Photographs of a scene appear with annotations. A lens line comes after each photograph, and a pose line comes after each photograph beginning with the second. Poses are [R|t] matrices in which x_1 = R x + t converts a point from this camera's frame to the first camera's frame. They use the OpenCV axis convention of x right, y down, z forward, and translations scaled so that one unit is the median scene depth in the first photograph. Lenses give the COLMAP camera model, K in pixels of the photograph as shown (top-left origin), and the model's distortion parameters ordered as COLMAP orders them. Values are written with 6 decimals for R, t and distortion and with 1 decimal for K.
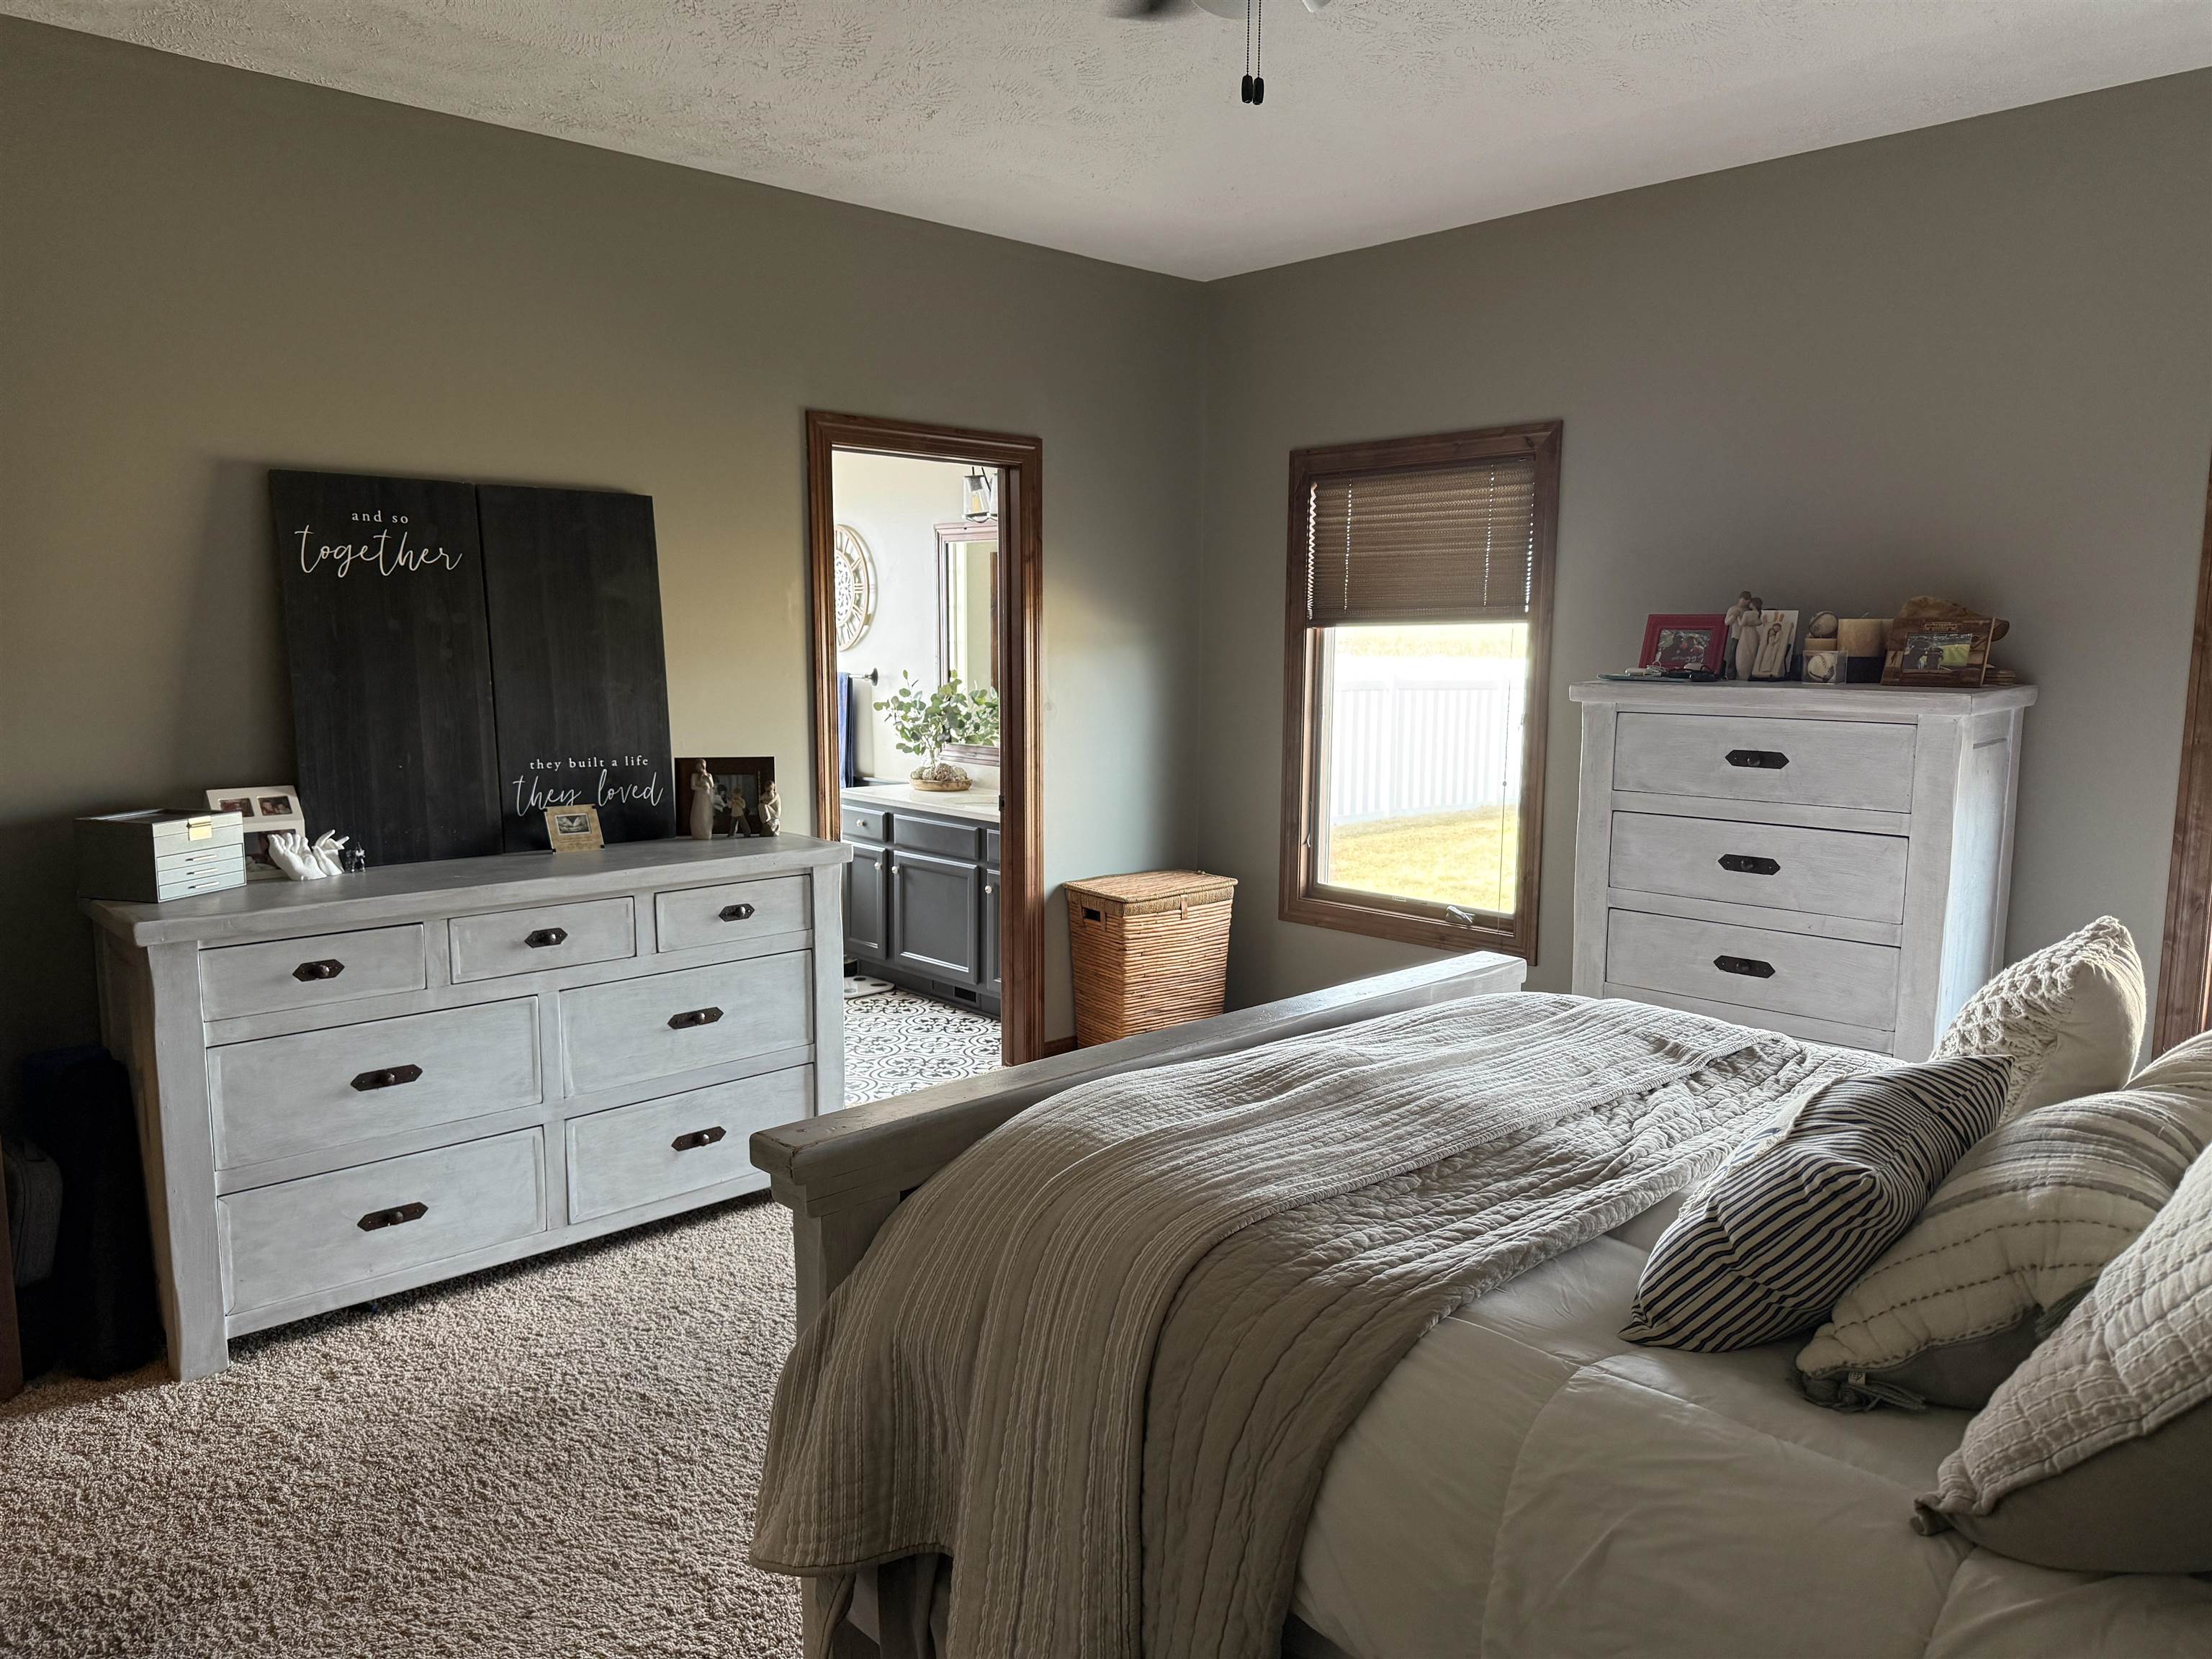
lens RADIAL K [[1565.0, 0, 1102.4], [0, 1565.0, 824.4], [0, 0, 1]] dist [0.067908, -0.089510]
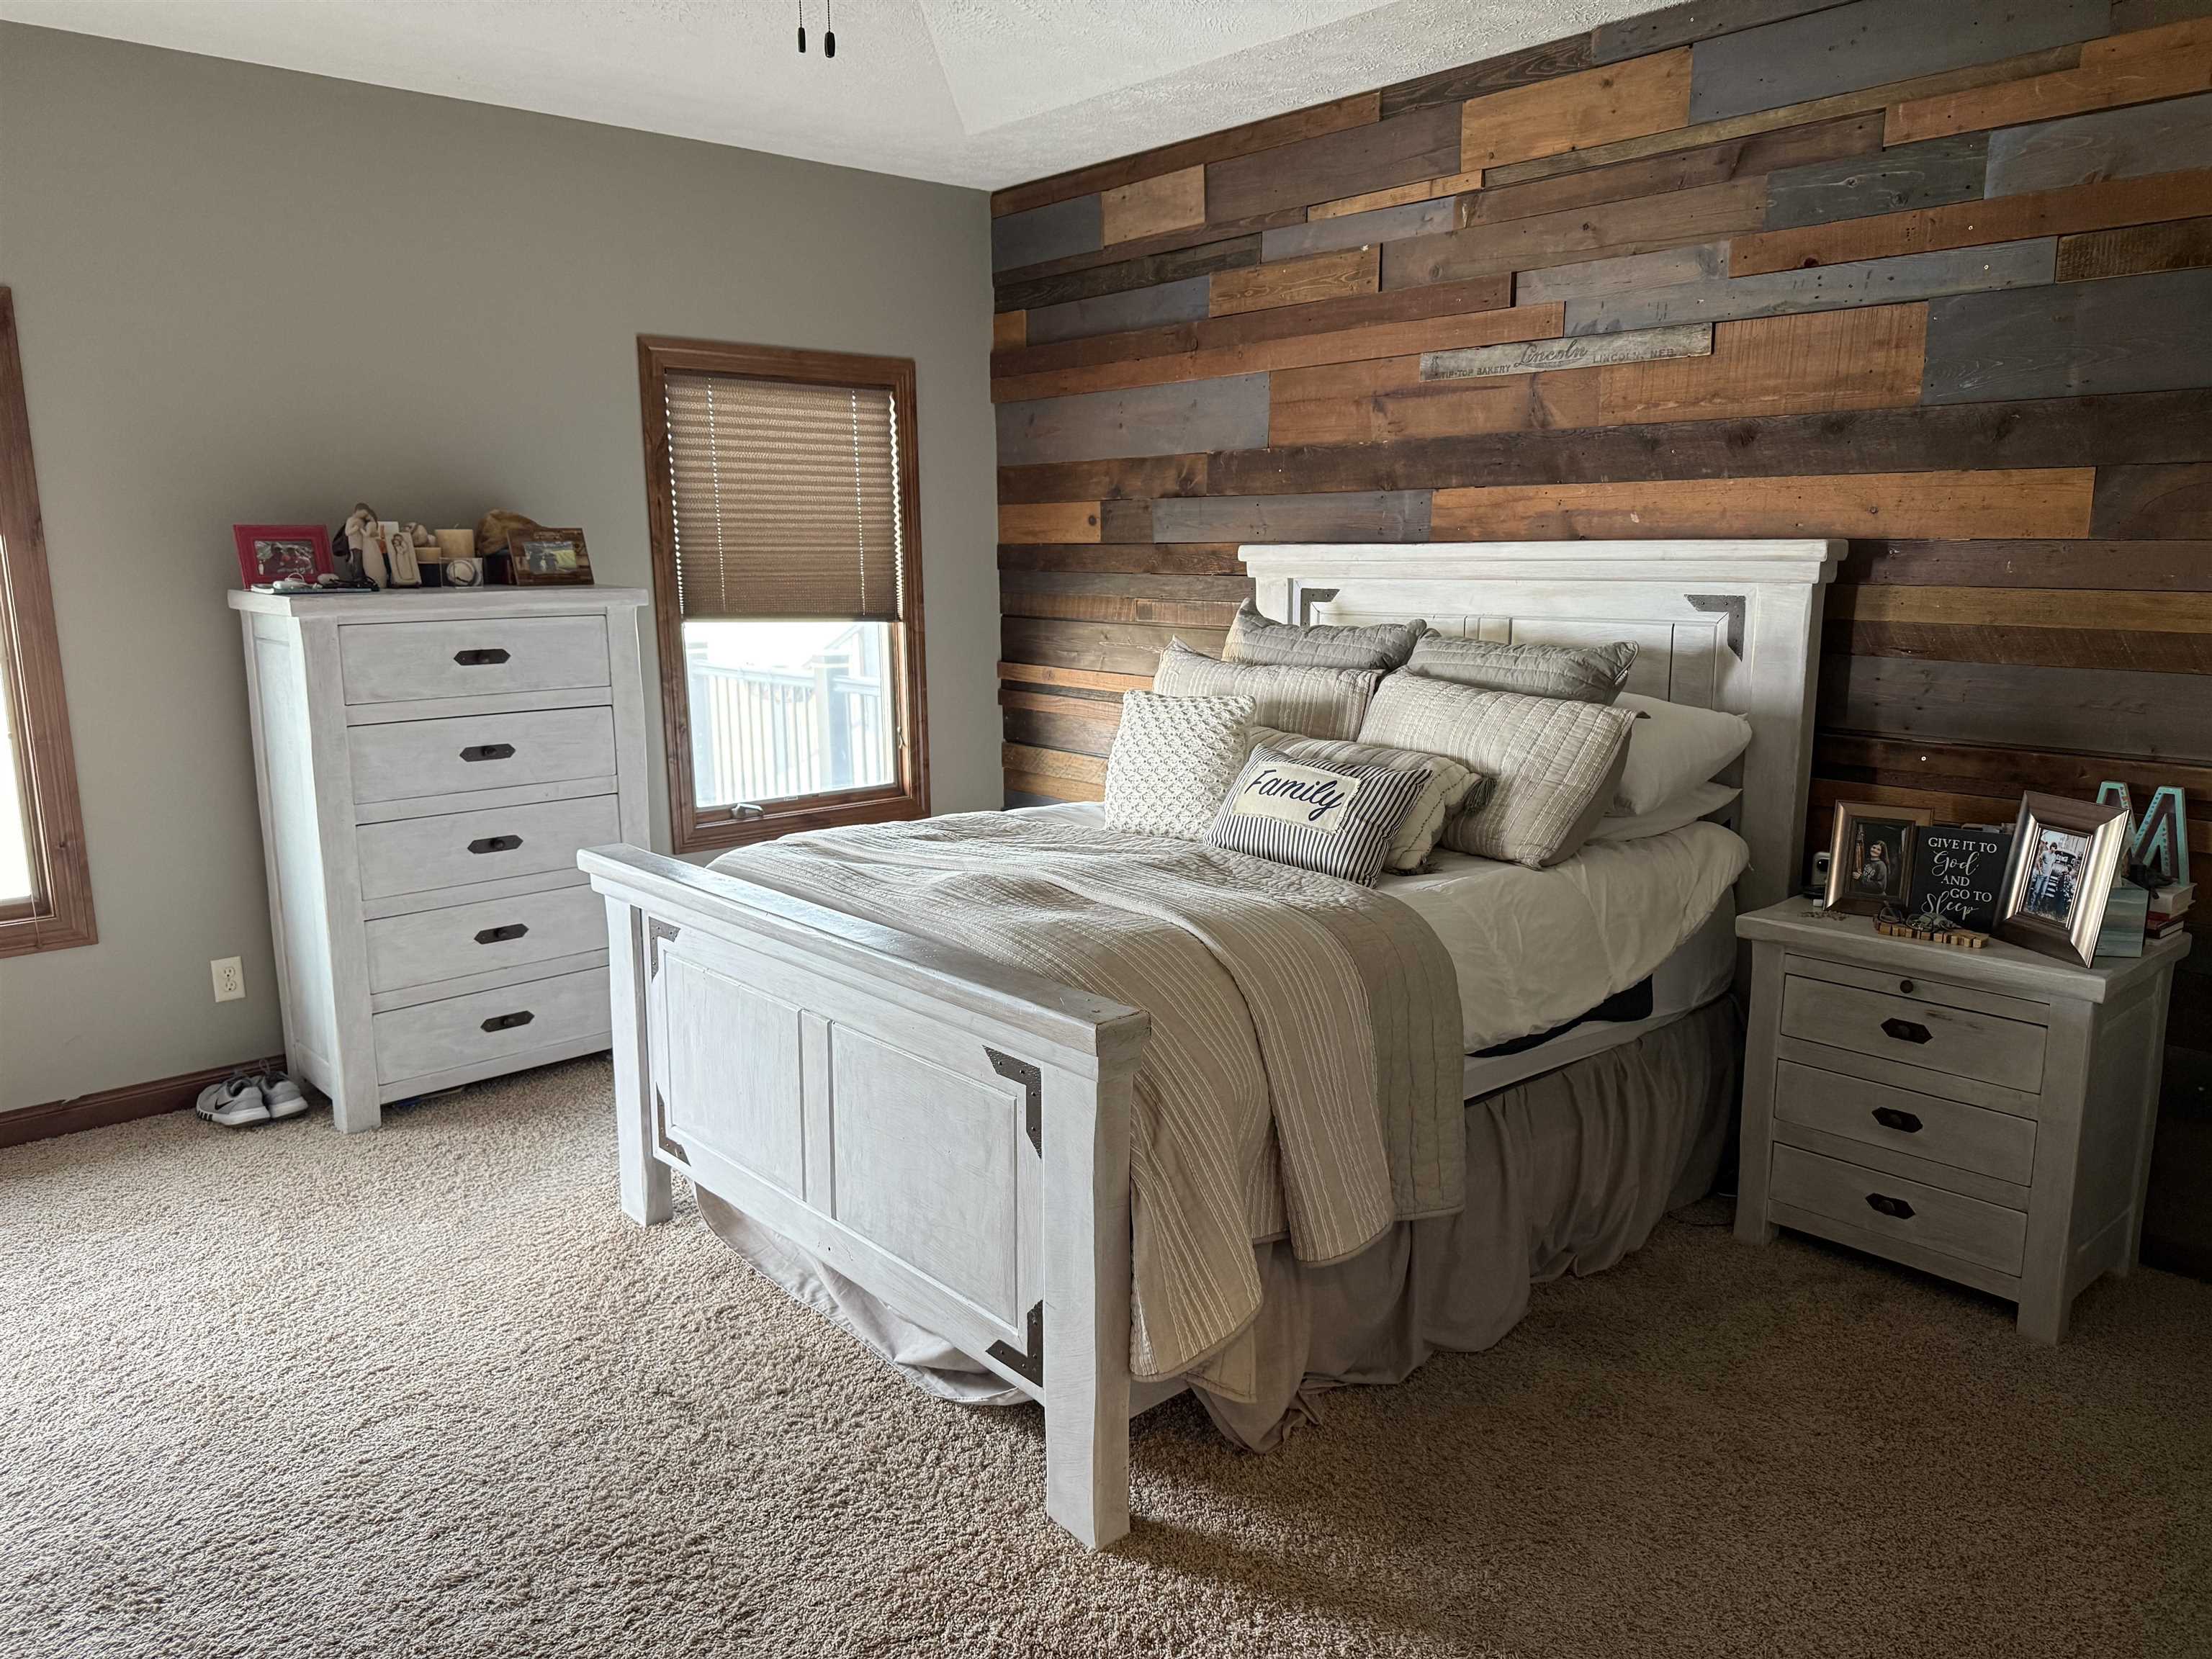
lens RADIAL K [[1565.0, 0, 1099.6], [0, 1565.0, 833.8], [0, 0, 1]] dist [0.067908, -0.089510]
pose [[0.024395, -0.187395, 0.981982, -0.682419], [0.140501, 0.973167, 0.182222, -0.061232], [-0.989780, 0.133524, 0.050070, 0.531216]]
